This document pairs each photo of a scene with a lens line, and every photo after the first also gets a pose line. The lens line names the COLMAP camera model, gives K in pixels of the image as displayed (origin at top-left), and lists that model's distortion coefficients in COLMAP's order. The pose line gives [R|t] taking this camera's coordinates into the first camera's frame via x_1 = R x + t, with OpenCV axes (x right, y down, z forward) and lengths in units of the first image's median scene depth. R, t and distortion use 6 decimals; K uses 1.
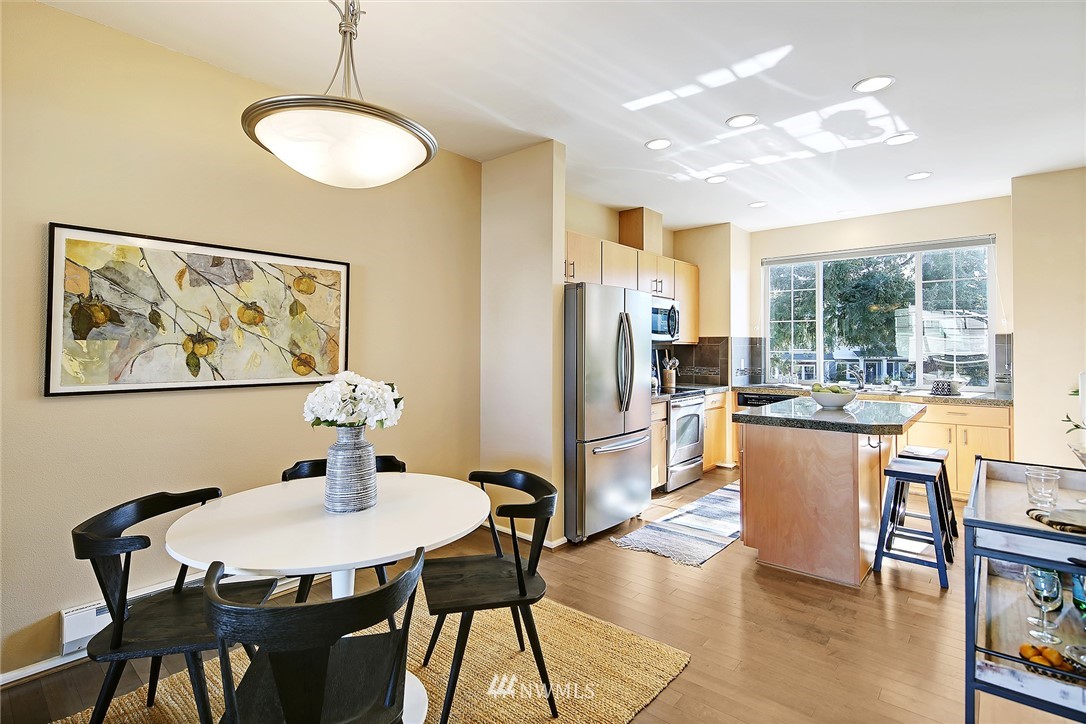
lens RADIAL K [[530.0, 0, 534.8], [0, 530.0, 358.8], [0, 0, 1]] dist [0.005344, -0.003738]
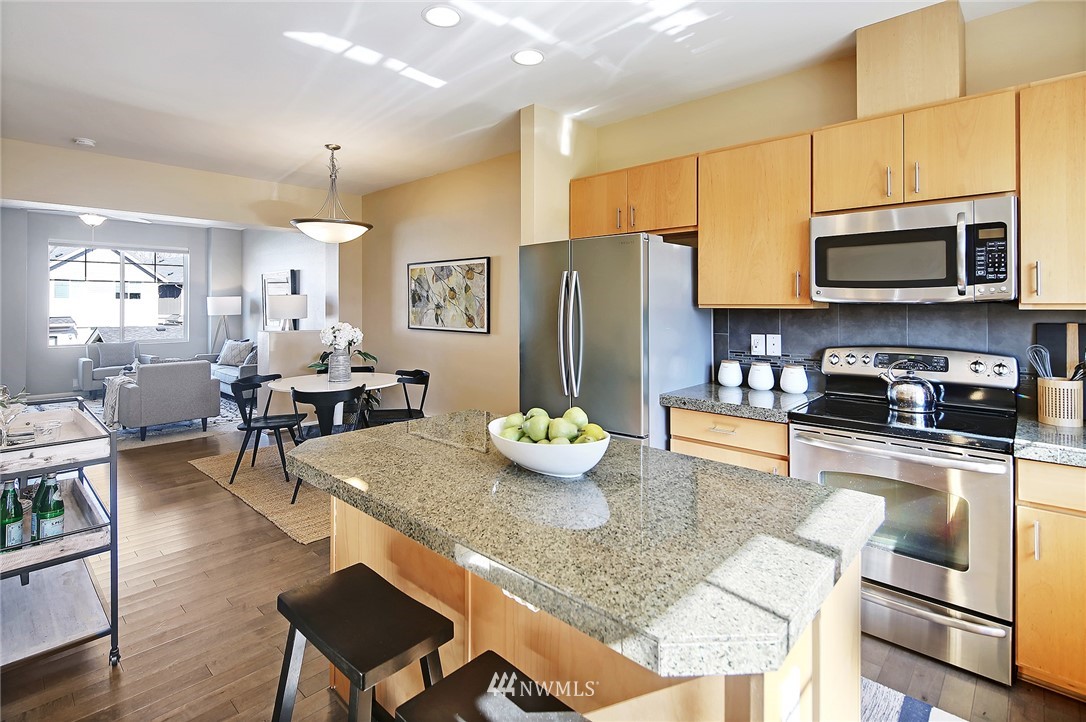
lens RADIAL K [[530.0, 0, 526.3], [0, 530.0, 304.8], [0, 0, 1]] dist [0.005344, -0.003738]
pose [[-0.054665, 0.002614, -0.998501, 0.678537], [-0.016759, 0.999853, 0.003535, -0.027644], [0.998364, 0.016927, -0.054613, 0.690930]]
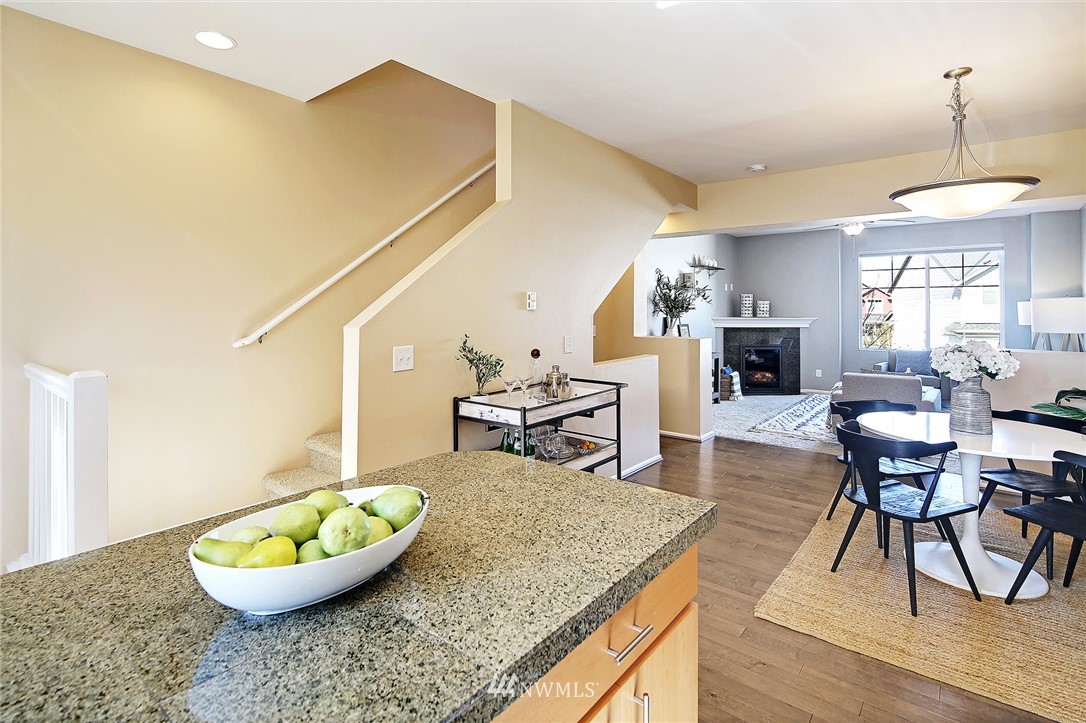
lens RADIAL K [[530.0, 0, 548.6], [0, 530.0, 310.0], [0, 0, 1]] dist [0.005344, -0.003738]
pose [[-0.999417, -0.001608, -0.034107, 0.323684], [-0.002284, 0.999802, 0.019790, -0.032939], [0.034069, 0.019856, -0.999222, 0.863929]]
